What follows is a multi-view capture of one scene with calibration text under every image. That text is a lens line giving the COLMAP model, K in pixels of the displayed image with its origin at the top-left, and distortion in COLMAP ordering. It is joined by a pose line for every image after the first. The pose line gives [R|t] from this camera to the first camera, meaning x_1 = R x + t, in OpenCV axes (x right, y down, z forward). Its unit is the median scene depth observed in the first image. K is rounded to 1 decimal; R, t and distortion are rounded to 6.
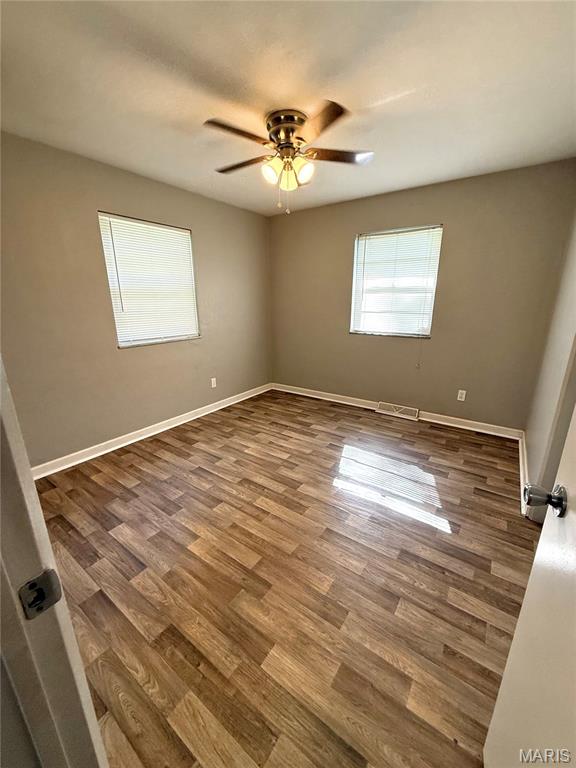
lens RADIAL K [[303.1, 0, 288.0], [0, 303.1, 384.0], [0, 0, 1]] dist [-0.011667, -0.000096]
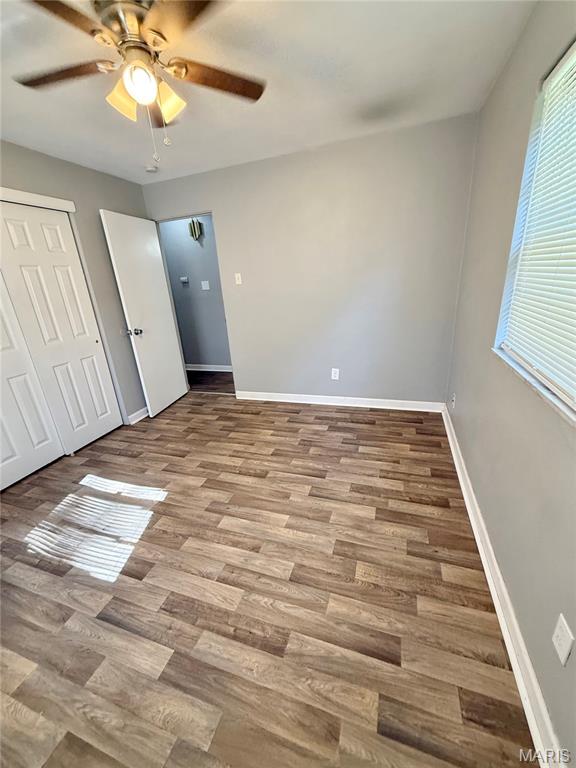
lens RADIAL K [[304.7, 0, 285.1], [0, 304.7, 382.6], [0, 0, 1]] dist [0.001070, -0.000200]
pose [[-0.959482, 0.156363, -0.234403, -0.029352], [-0.004673, 0.822952, 0.568092, -0.445812], [0.281731, 0.546169, -0.788877, 1.536778]]
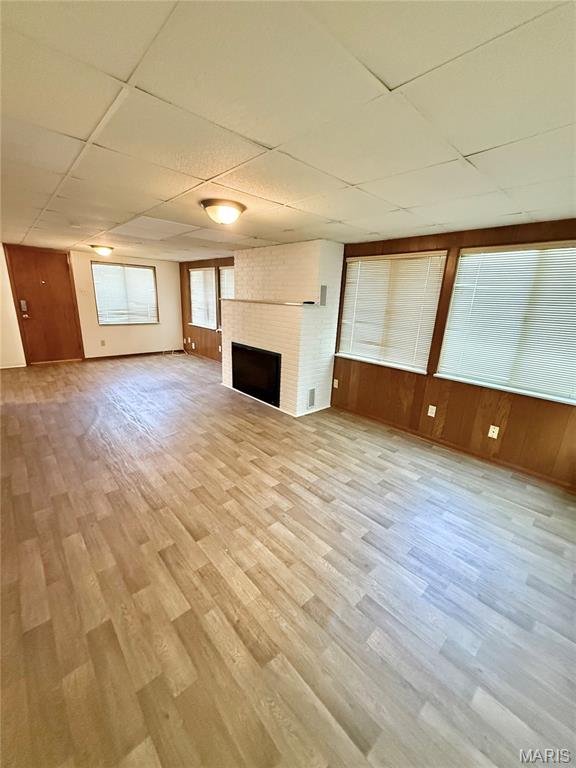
lens RADIAL K [[303.1, 0, 288.0], [0, 303.1, 384.0], [0, 0, 1]] dist [-0.011667, -0.000096]
pose [[-0.976756, -0.095374, 0.191969, -0.160160], [0.021120, 0.848387, 0.528955, -0.483992], [-0.213313, 0.520714, -0.826652, 1.551078]]
